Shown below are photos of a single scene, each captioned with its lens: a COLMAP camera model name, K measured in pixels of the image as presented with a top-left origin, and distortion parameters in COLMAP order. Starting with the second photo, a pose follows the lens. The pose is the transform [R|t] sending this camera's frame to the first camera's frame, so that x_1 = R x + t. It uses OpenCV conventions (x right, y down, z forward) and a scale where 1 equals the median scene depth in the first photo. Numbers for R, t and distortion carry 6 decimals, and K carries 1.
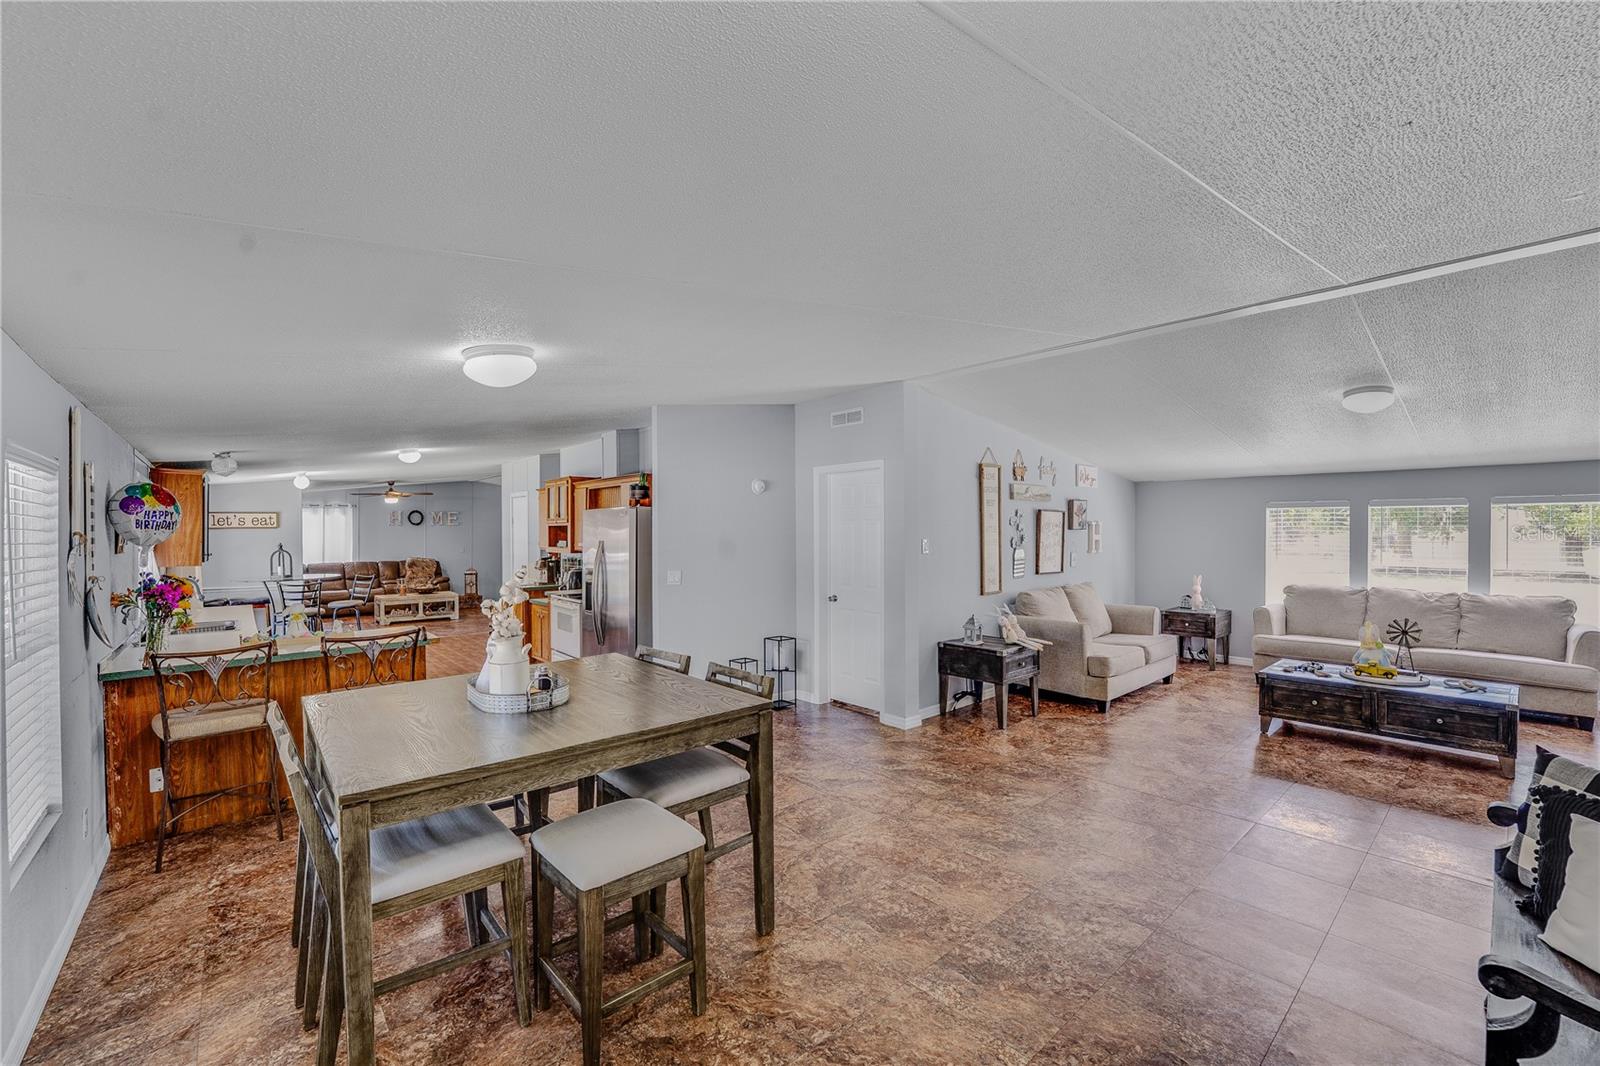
lens RADIAL K [[650.6, 0, 800.0], [0, 650.6, 533.0], [0, 0, 1]] dist [-0.020824, -0.000229]
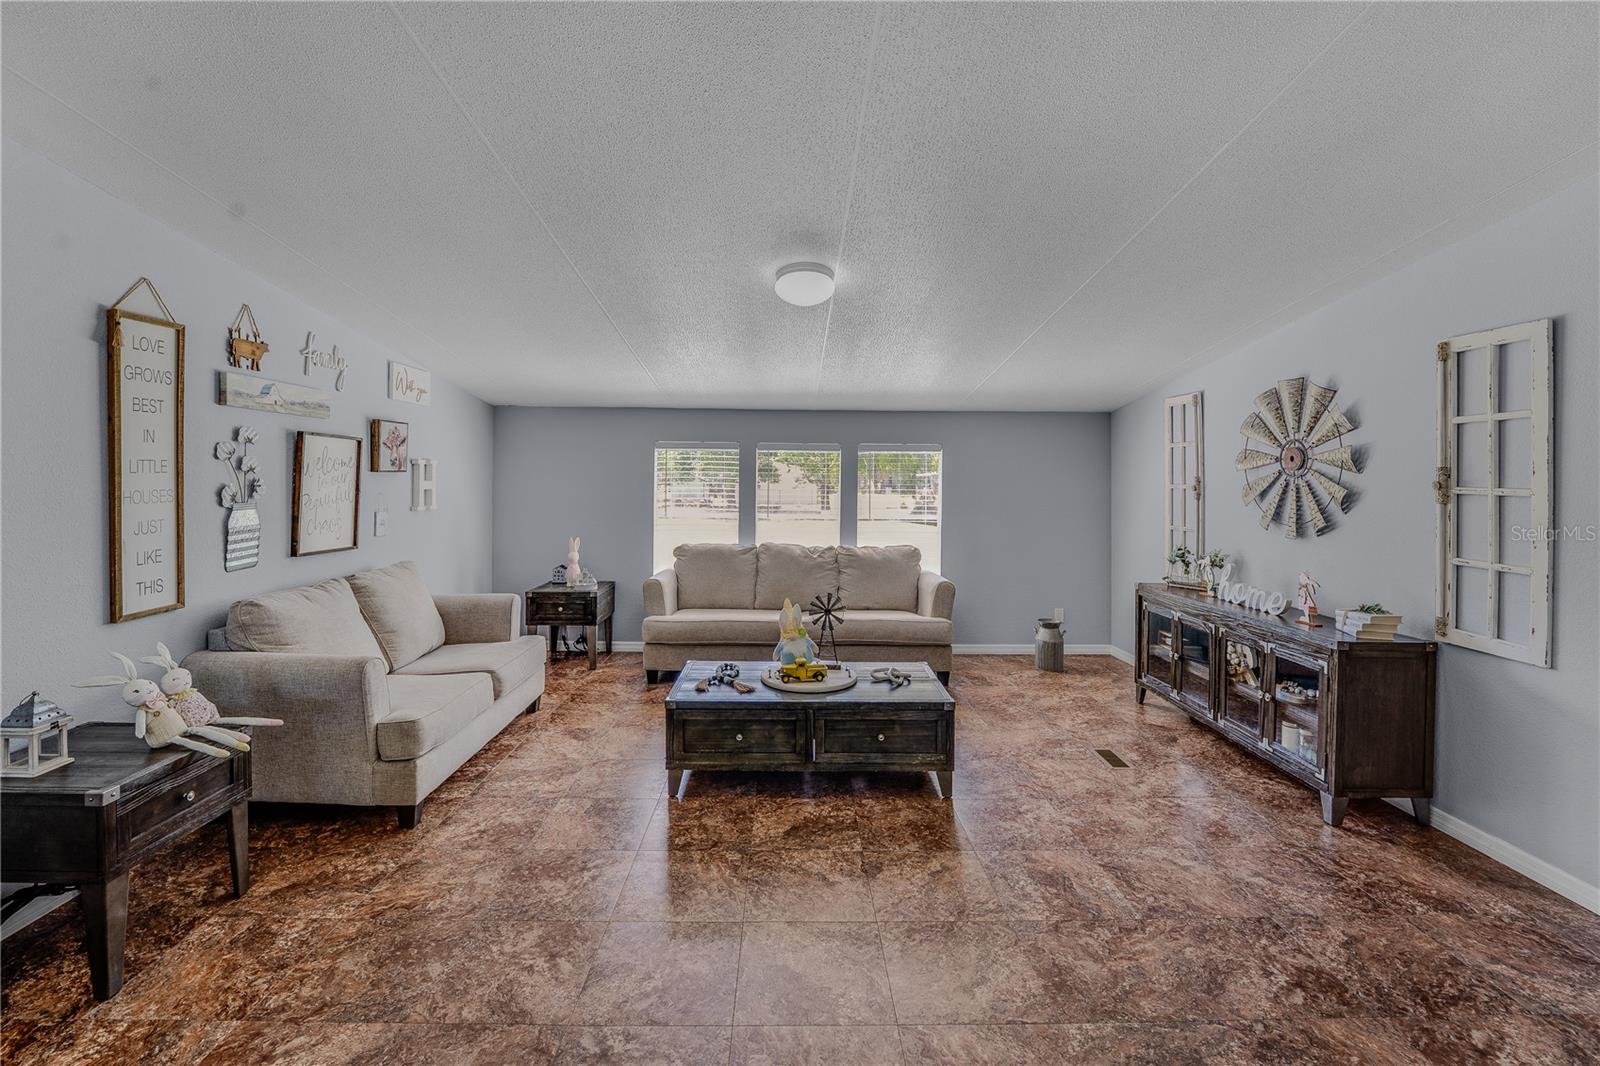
lens RADIAL K [[665.5, 0, 799.0], [0, 665.5, 484.3], [0, 0, 1]] dist [-0.021441, -0.000065]
pose [[0.637239, 0.002068, 0.770664, 0.233593], [-0.005788, 0.999981, 0.002103, 0.003016], [-0.770645, -0.005801, 0.637239, 0.382223]]
